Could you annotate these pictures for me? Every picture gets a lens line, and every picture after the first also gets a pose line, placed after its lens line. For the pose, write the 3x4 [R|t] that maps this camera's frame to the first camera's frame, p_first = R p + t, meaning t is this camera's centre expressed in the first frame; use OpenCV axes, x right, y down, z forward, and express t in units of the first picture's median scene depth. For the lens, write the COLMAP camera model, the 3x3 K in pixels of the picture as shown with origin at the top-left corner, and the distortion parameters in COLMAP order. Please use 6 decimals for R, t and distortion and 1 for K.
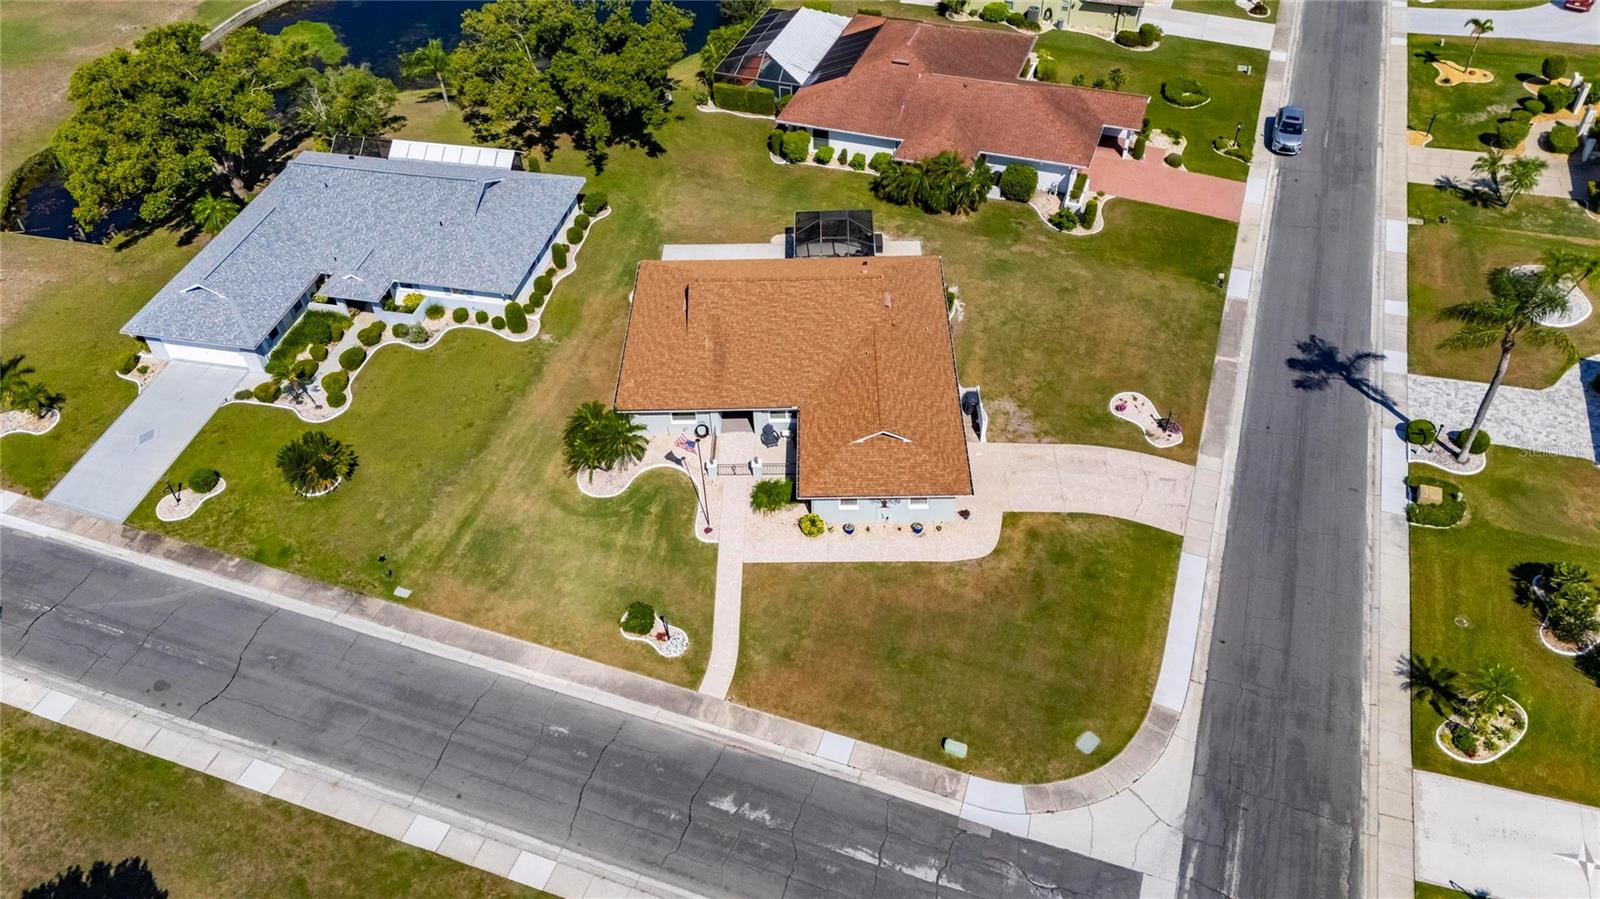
lens RADIAL K [[1170.9, 0, 800.9], [0, 1170.9, 449.8], [0, 0, 1]] dist [0.072731, -0.069196]
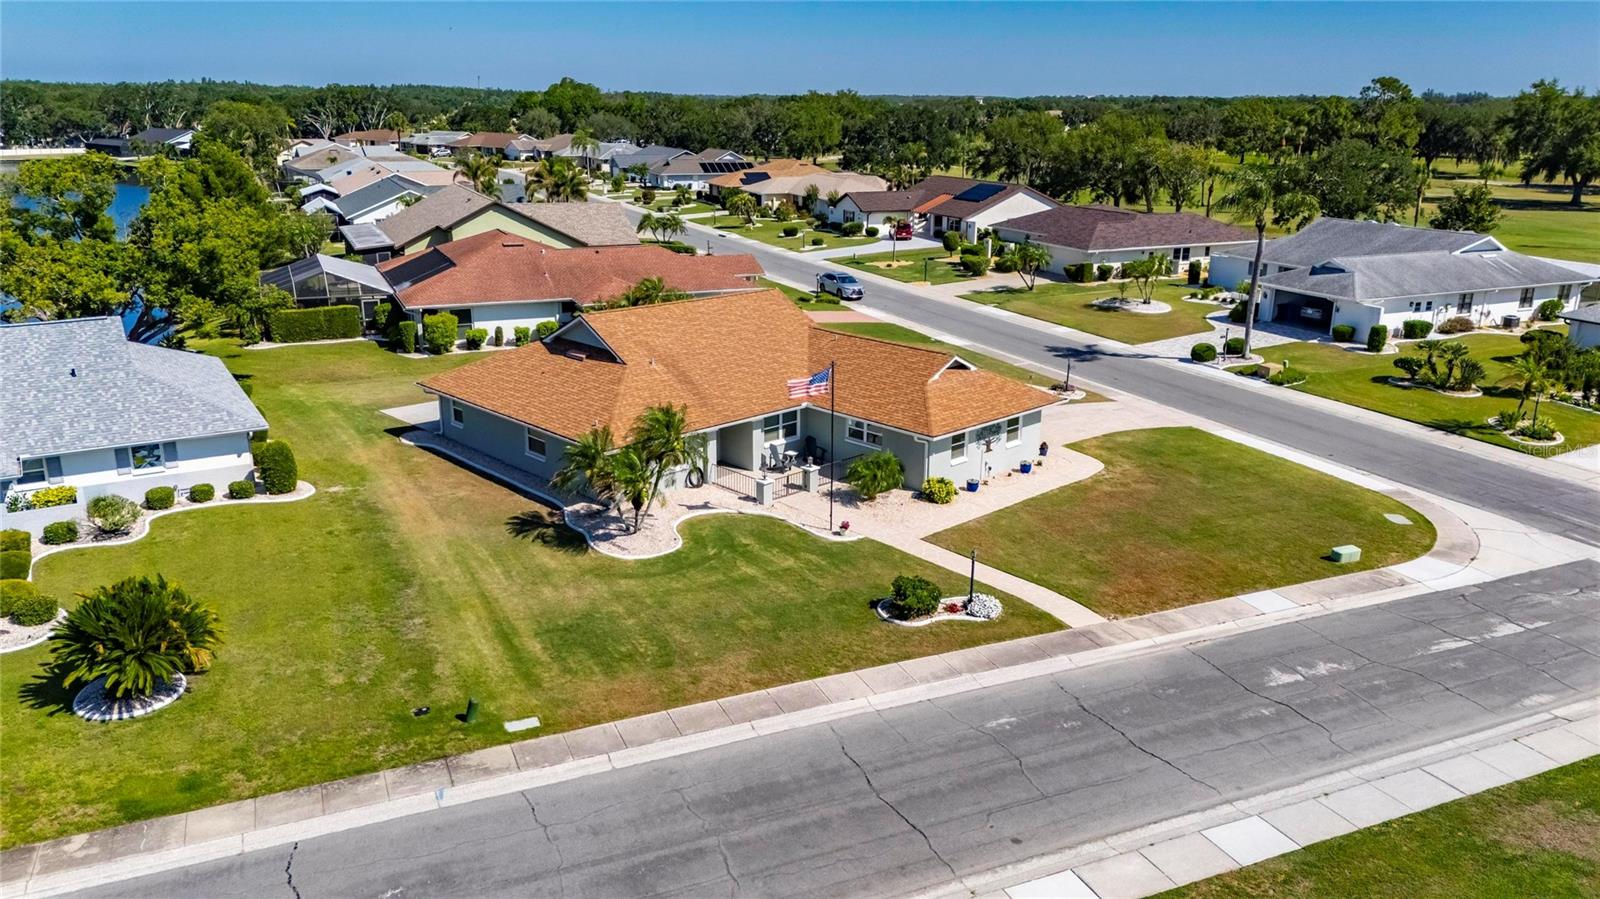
lens RADIAL K [[1170.9, 0, 802.3], [0, 1170.9, 455.2], [0, 0, 1]] dist [0.072731, -0.069196]
pose [[0.716439, -0.172689, 0.675939, -0.536593], [0.460445, 0.844935, -0.272169, 0.202194], [-0.524124, 0.506225, 0.684858, 0.505439]]
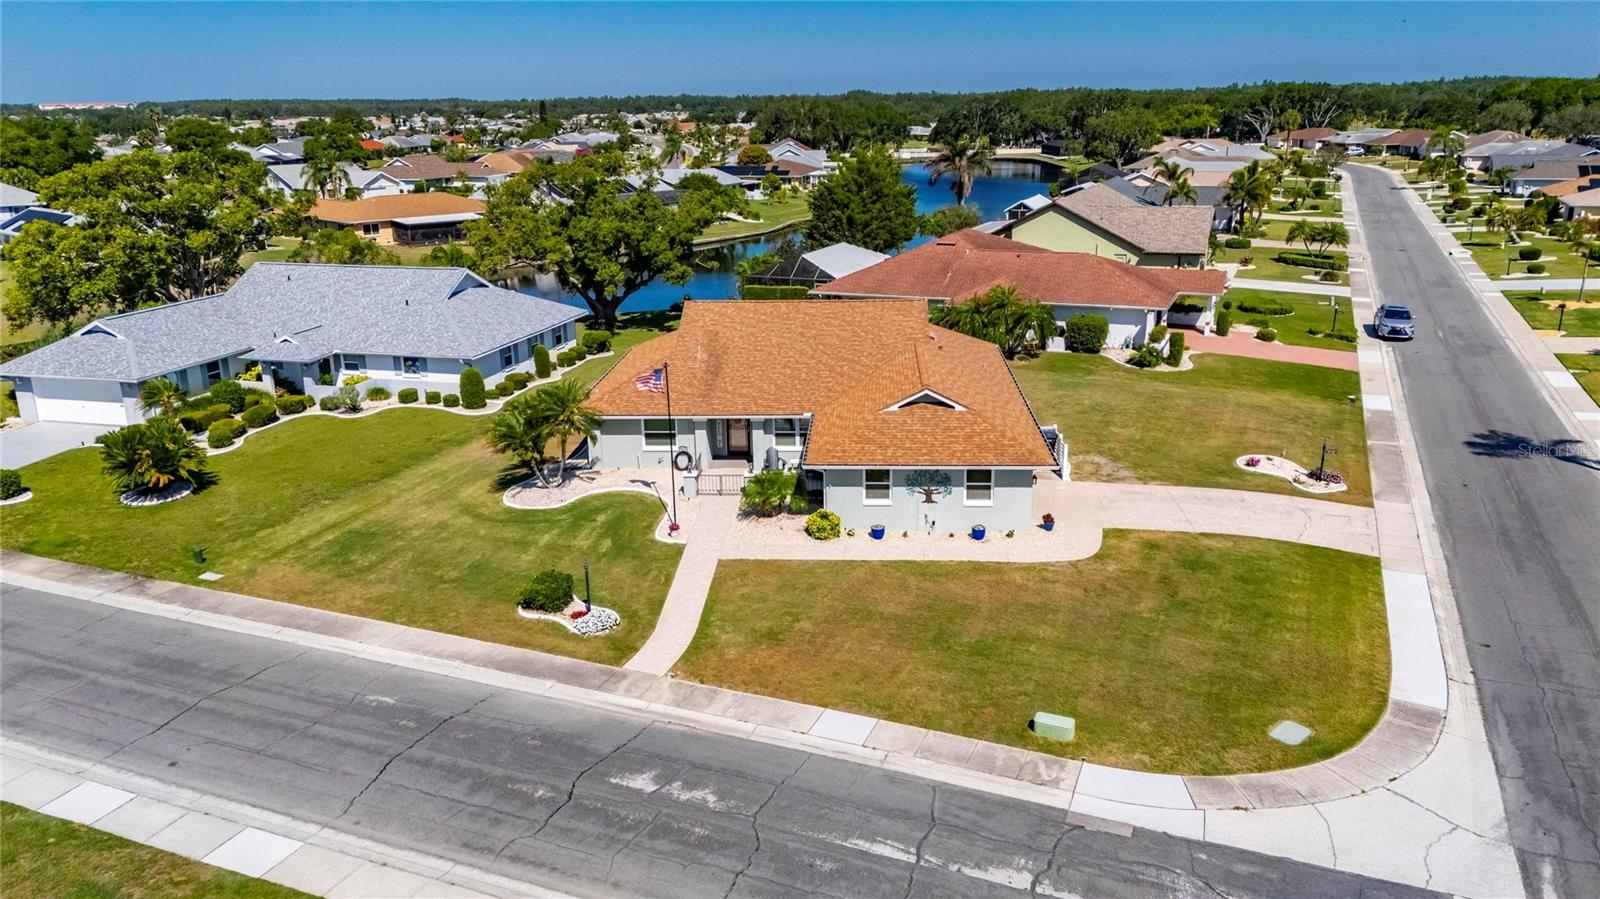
lens RADIAL K [[1170.9, 0, 802.1], [0, 1170.9, 454.4], [0, 0, 1]] dist [0.072731, -0.069196]
pose [[0.998541, 0.025549, -0.047571, 0.027670], [-0.044158, 0.893410, -0.447066, 0.325477], [0.031078, 0.448514, 0.893235, 0.353099]]
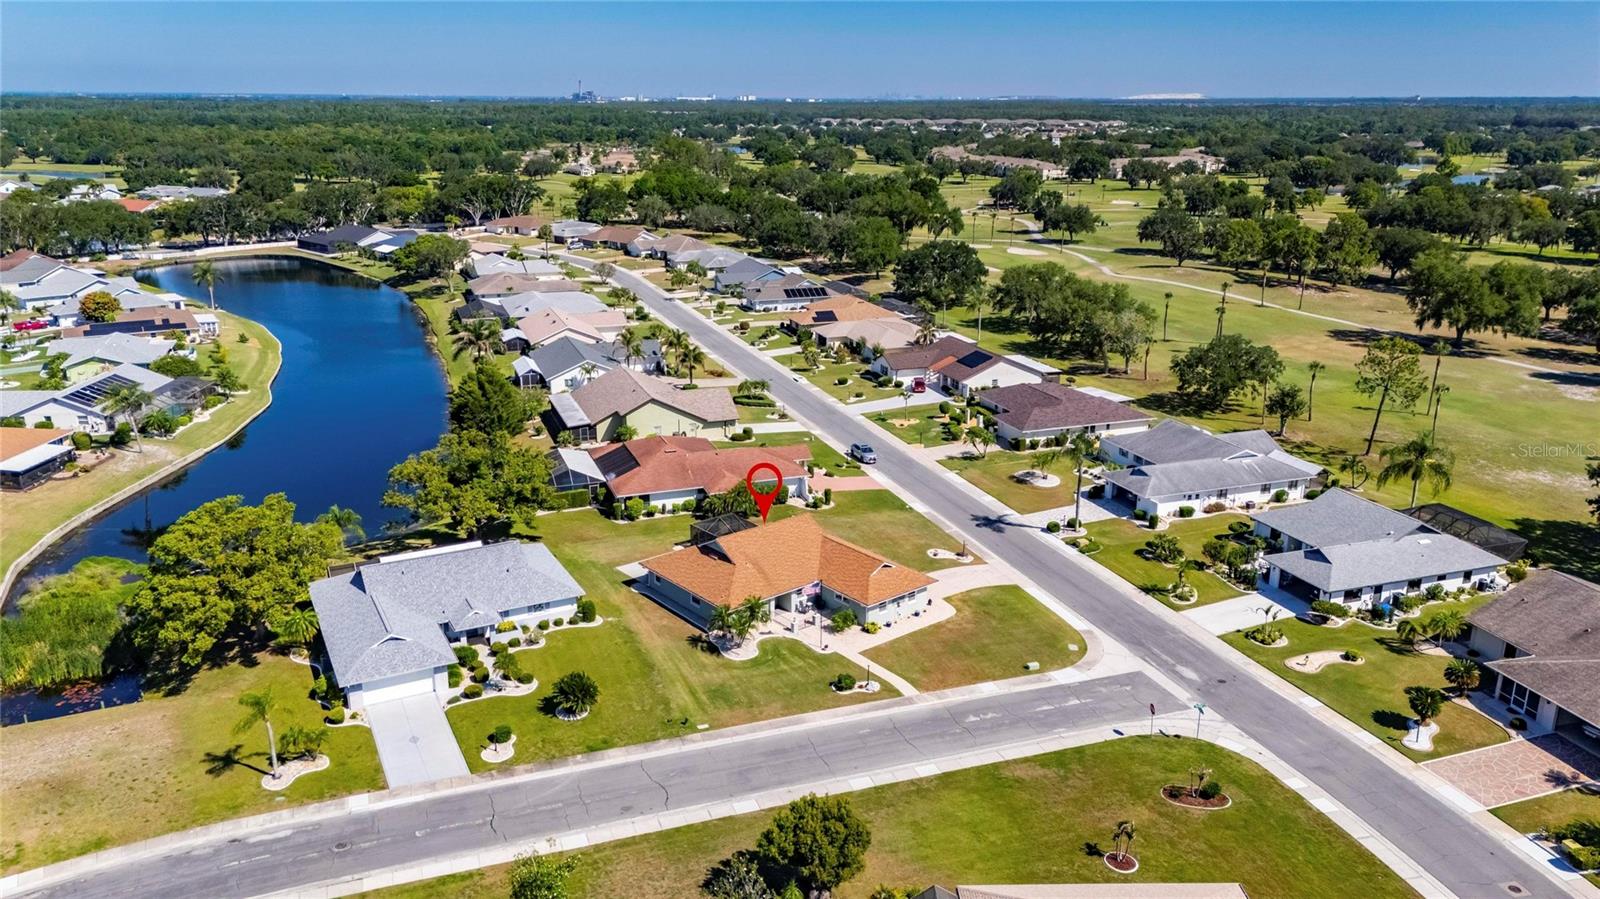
lens RADIAL K [[1170.9, 0, 800.3], [0, 1170.9, 448.4], [0, 0, 1]] dist [0.072731, -0.069196]
pose [[0.768704, -0.156269, 0.620221, -1.047404], [0.423065, 0.851490, -0.309809, 0.315100], [-0.479698, 0.500545, 0.720656, -0.294054]]
